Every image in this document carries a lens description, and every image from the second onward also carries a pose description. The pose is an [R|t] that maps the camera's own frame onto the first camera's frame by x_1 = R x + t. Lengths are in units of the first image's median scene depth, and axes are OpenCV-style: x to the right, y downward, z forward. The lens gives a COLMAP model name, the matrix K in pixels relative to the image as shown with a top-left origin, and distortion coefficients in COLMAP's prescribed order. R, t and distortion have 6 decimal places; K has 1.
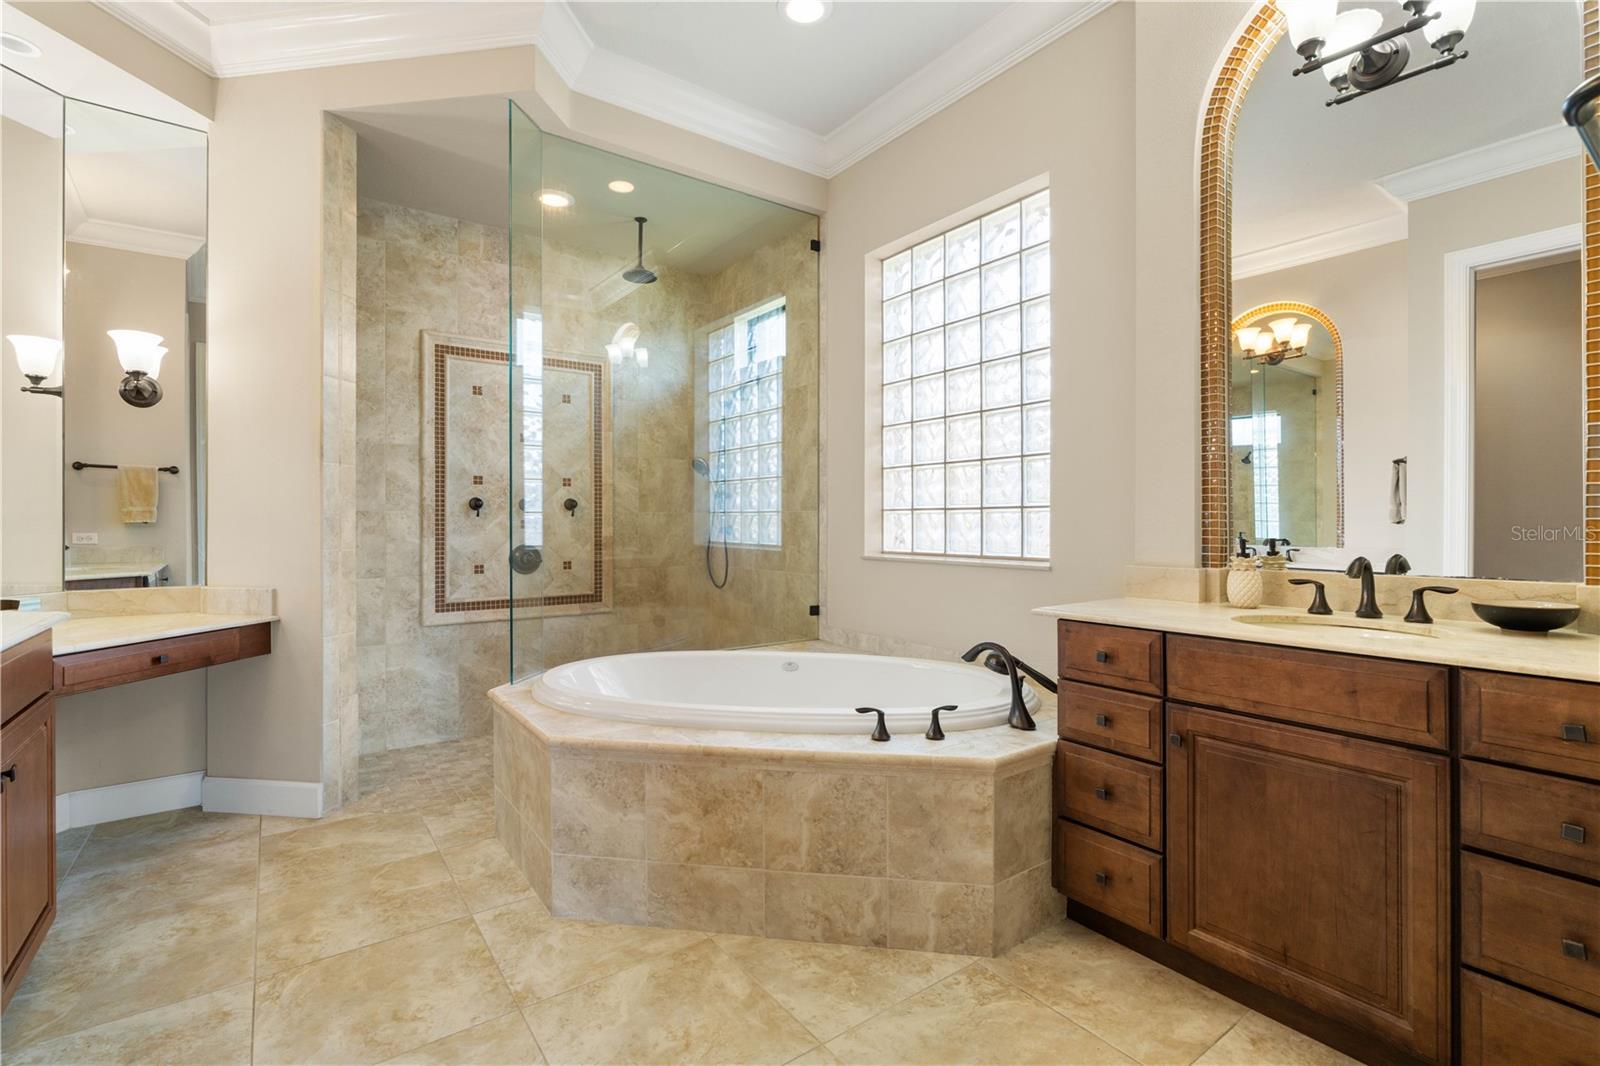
lens RADIAL K [[731.5, 0, 799.1], [0, 731.5, 520.3], [0, 0, 1]] dist [-0.005413, 0.000087]
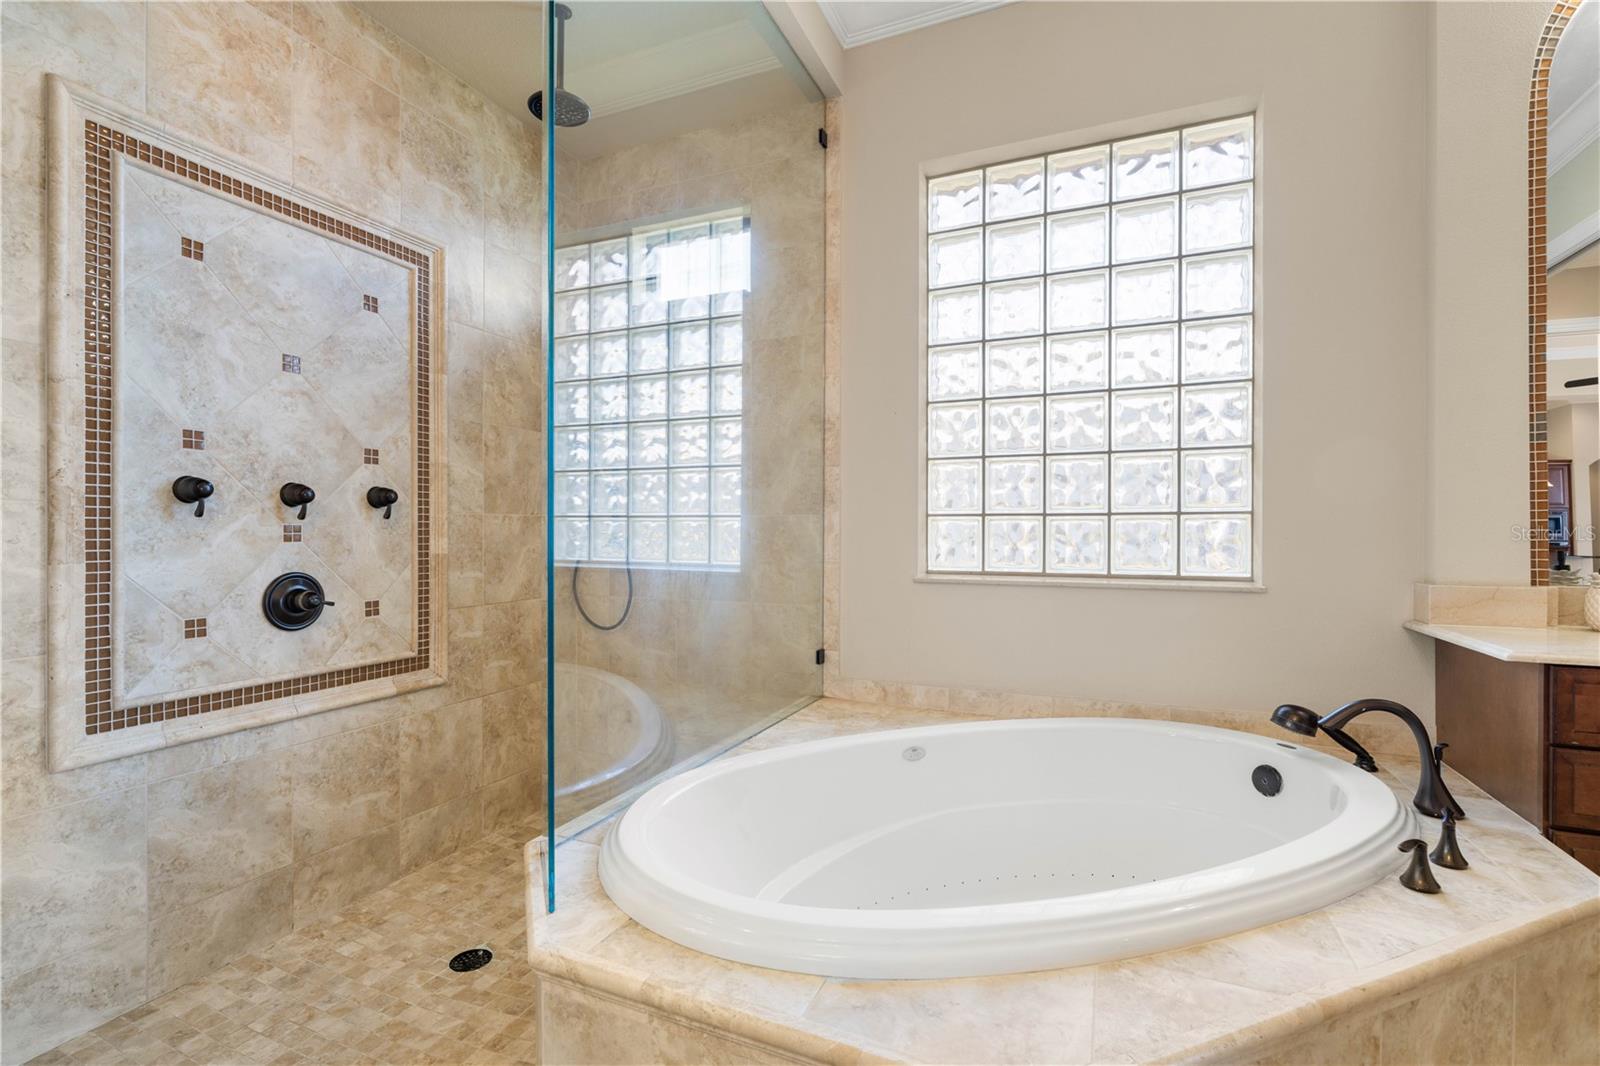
lens RADIAL K [[722.1, 0, 801.5], [0, 722.1, 533.0], [0, 0, 1]] dist [-0.006409, 0.001569]
pose [[0.859263, 0.002306, 0.511528, -0.340867], [-0.004174, 0.999988, 0.002504, 0.002671], [-0.511517, -0.004286, 0.859263, 0.401504]]
